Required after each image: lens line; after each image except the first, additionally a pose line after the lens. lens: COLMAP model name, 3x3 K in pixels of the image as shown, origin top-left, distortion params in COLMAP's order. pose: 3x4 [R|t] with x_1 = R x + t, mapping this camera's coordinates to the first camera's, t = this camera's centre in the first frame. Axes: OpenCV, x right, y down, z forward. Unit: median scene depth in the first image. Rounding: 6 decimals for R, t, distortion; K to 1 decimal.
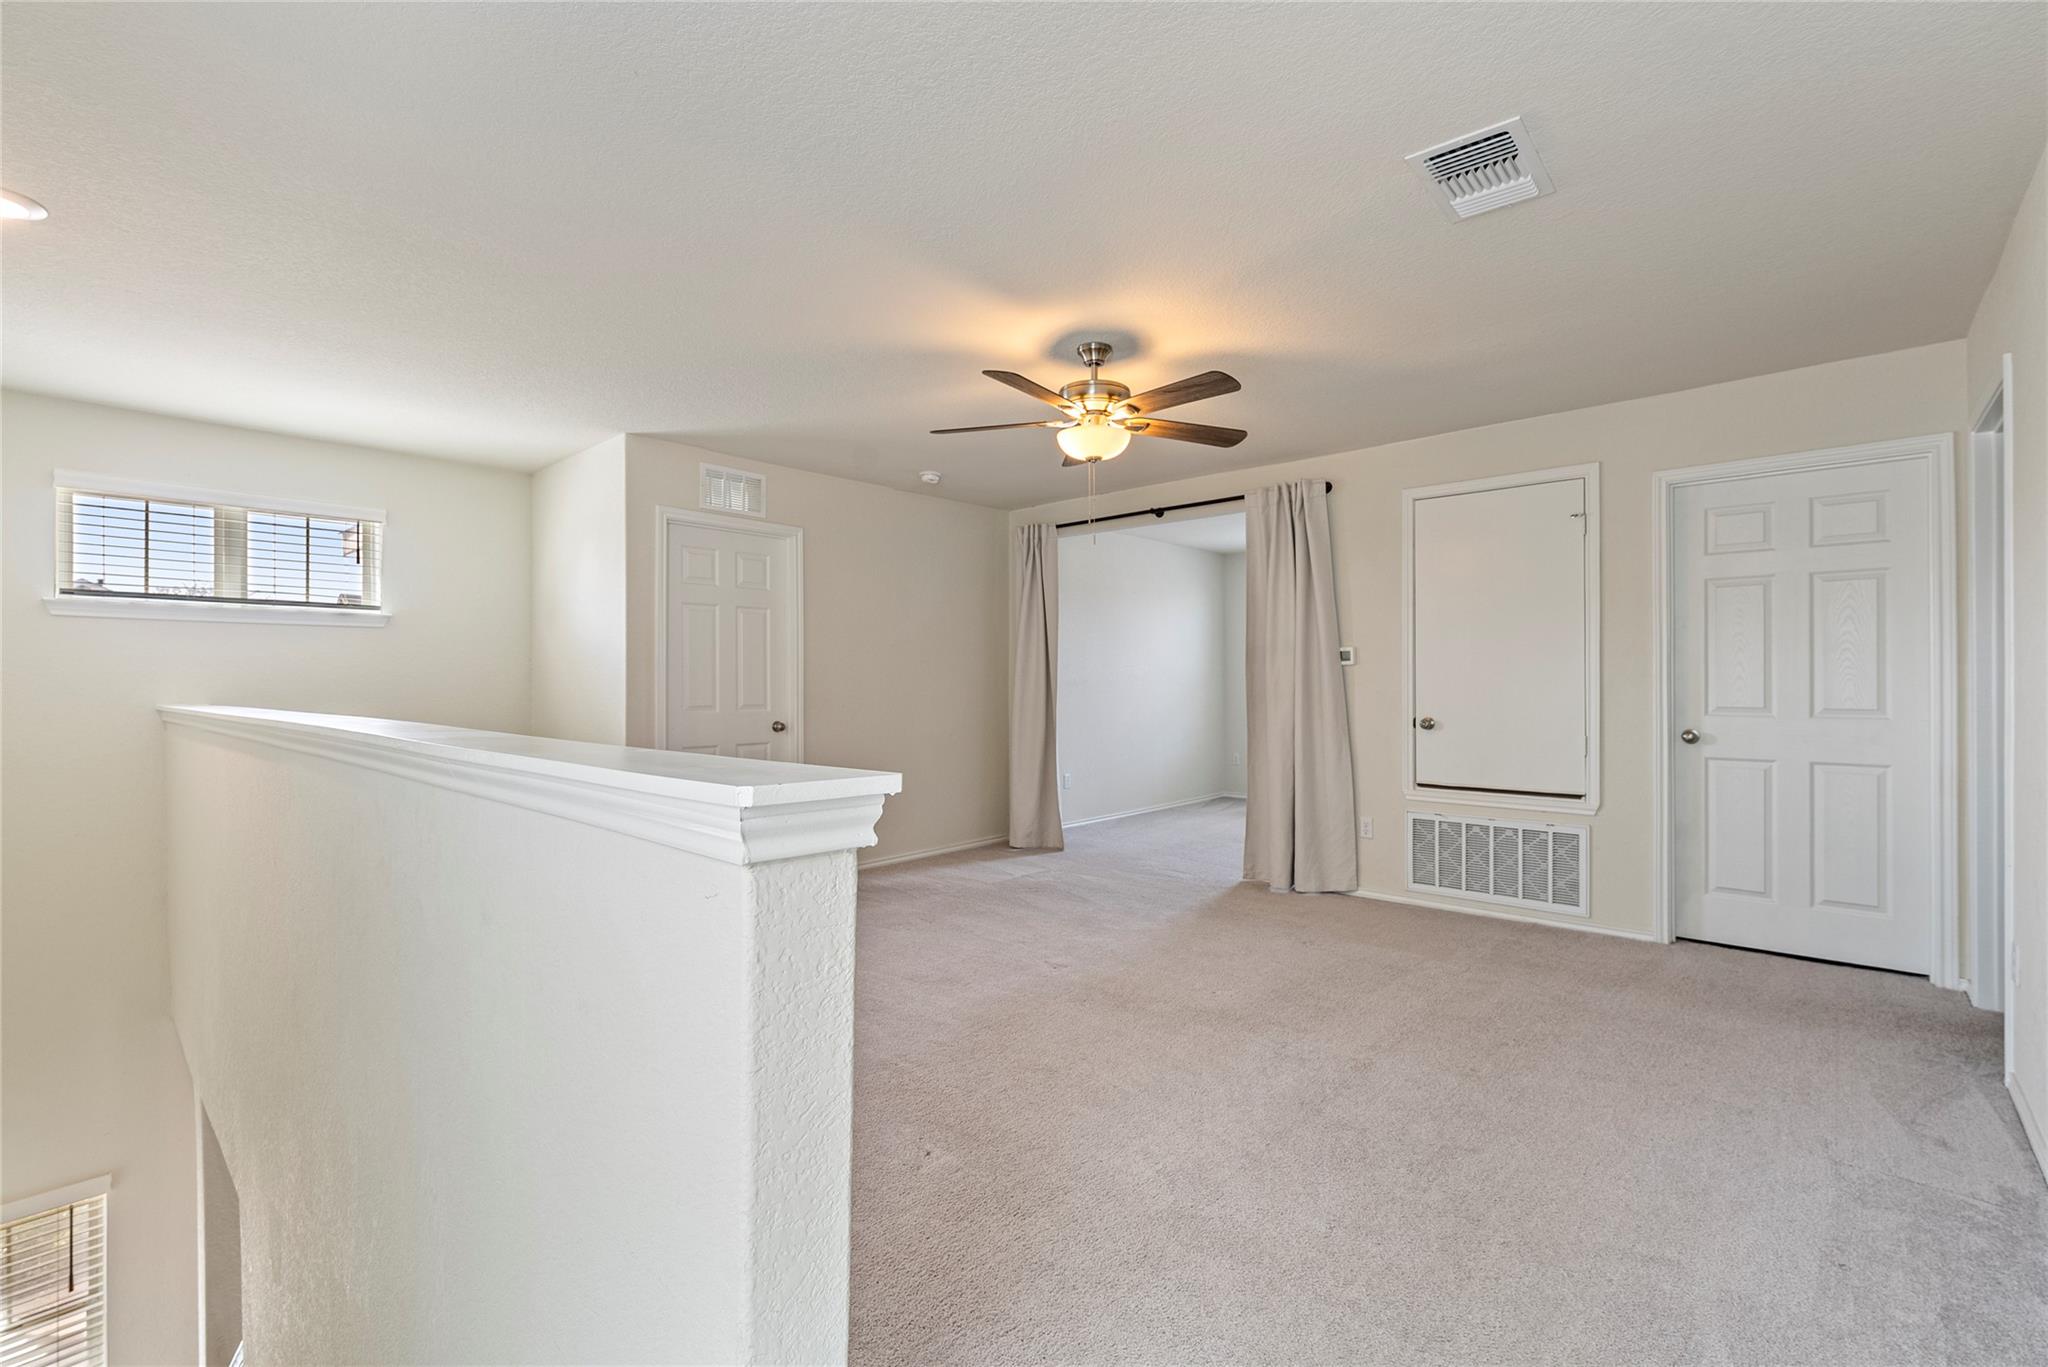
lens RADIAL K [[891.2, 0, 1031.4], [0, 891.2, 679.8], [0, 0, 1]] dist [-0.000185, -0.000328]
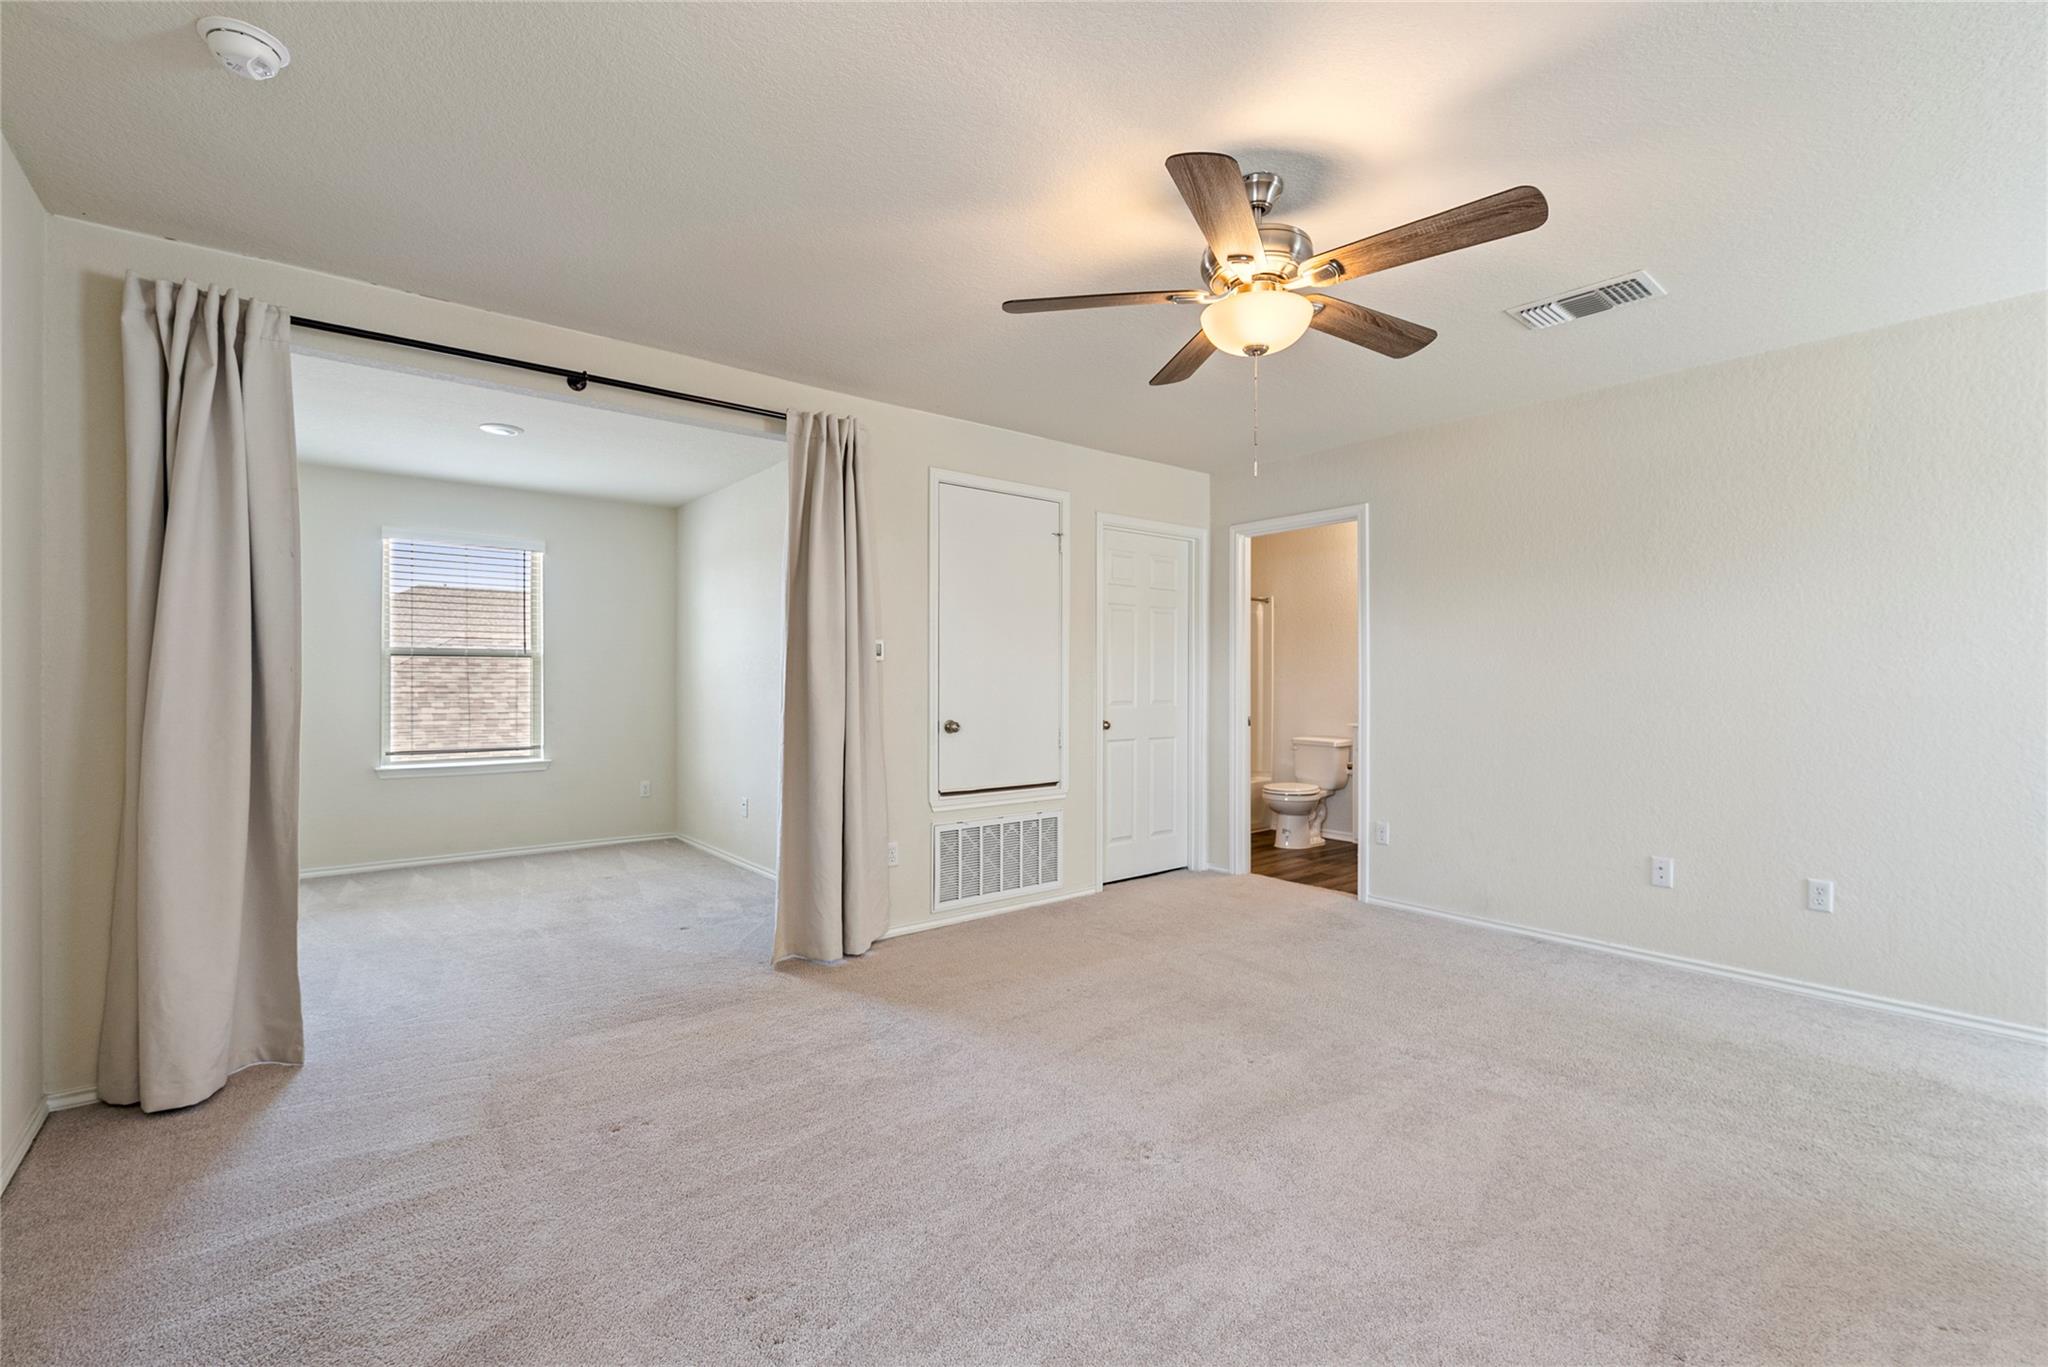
lens RADIAL K [[891.2, 0, 1038.0], [0, 891.2, 687.1], [0, 0, 1]] dist [-0.000185, -0.000328]
pose [[0.145819, -0.002189, 0.989309, -0.494765], [-0.003321, 0.999991, 0.002702, 0.005499], [-0.989306, -0.003679, 0.145811, 0.829977]]
